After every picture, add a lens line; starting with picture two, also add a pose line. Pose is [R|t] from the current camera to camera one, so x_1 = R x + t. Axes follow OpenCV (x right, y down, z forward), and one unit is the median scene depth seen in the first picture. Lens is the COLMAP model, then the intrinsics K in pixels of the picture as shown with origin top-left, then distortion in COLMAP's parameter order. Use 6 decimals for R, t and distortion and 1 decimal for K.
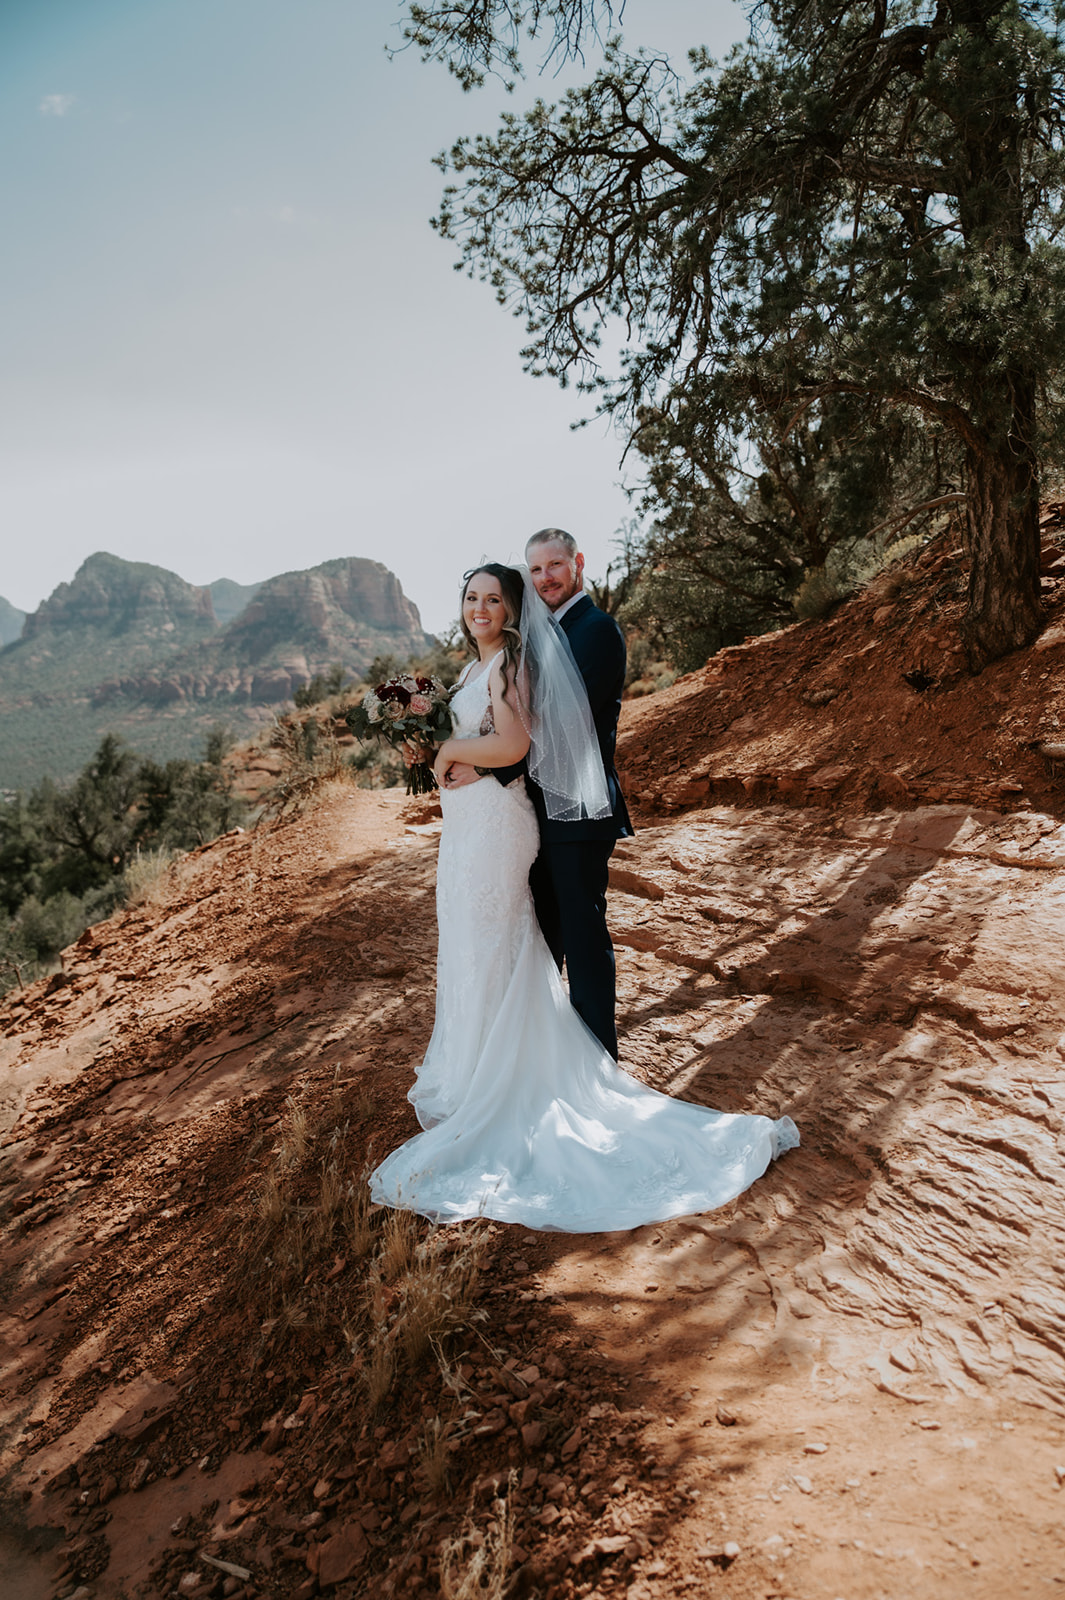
lens RADIAL K [[1446.0, 0, 525.3], [0, 1446.0, 802.7], [0, 0, 1]] dist [-0.039877, 0.012518]
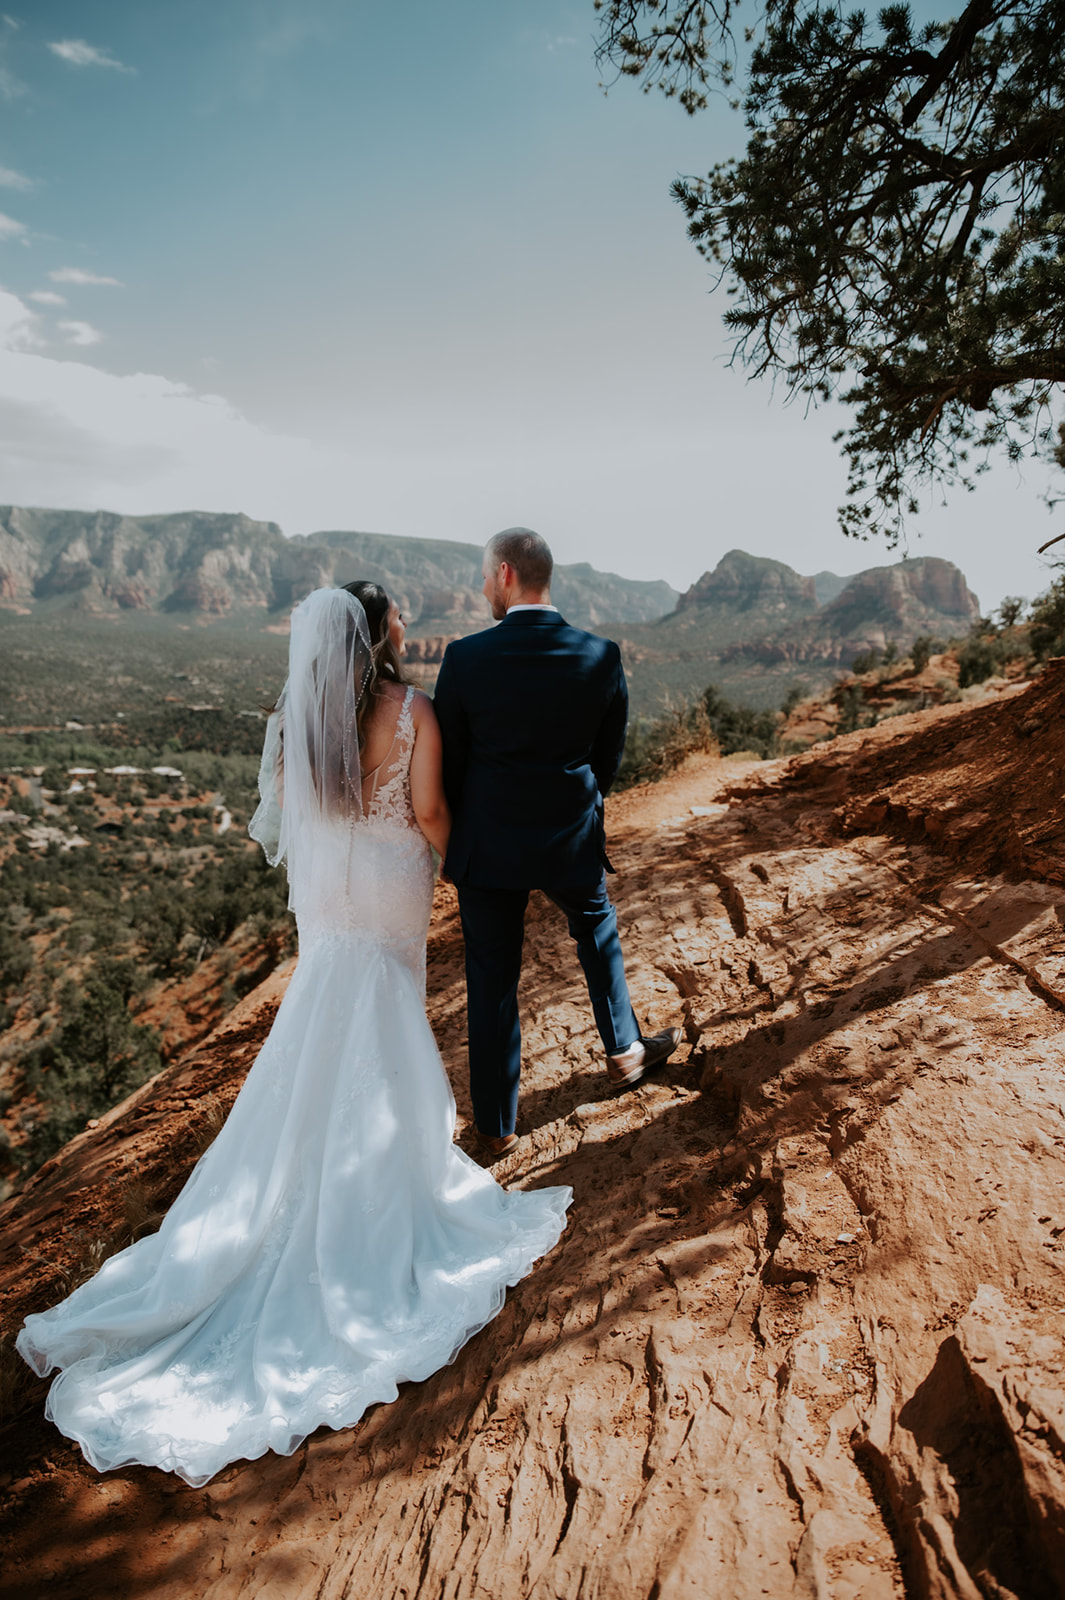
lens RADIAL K [[1087.7, 0, 528.9], [0, 1087.7, 800.8], [0, 0, 1]] dist [-0.141285, 0.091295]
pose [[0.891320, 0.100873, -0.442010, 0.189769], [-0.075160, 0.994320, 0.075355, -0.044923], [0.447101, -0.033944, 0.893839, 0.218398]]
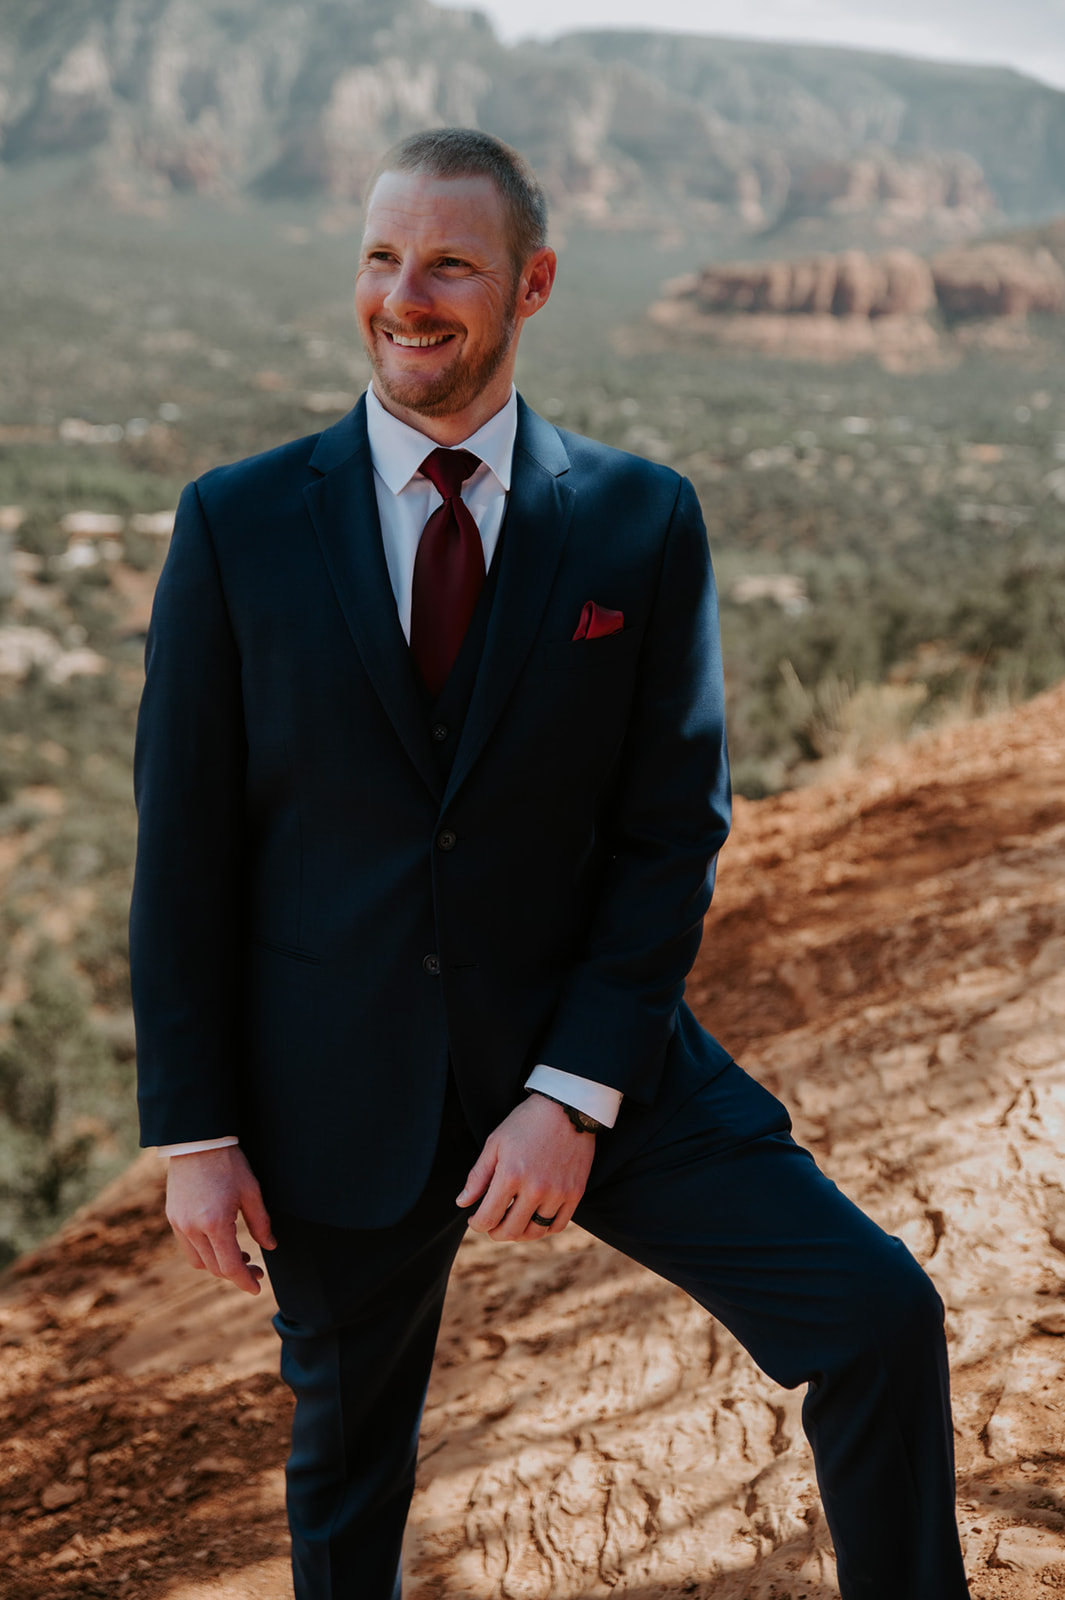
lens RADIAL K [[2200.0, 0, 528.2], [0, 2200.0, 798.0], [0, 0, 1]] dist [0.091363, 0.046363]
pose [[0.778675, 0.182963, -0.600158, 0.176202], [-0.091717, 0.979456, 0.179596, -0.072676], [0.620688, -0.084803, 0.779458, 0.338580]]
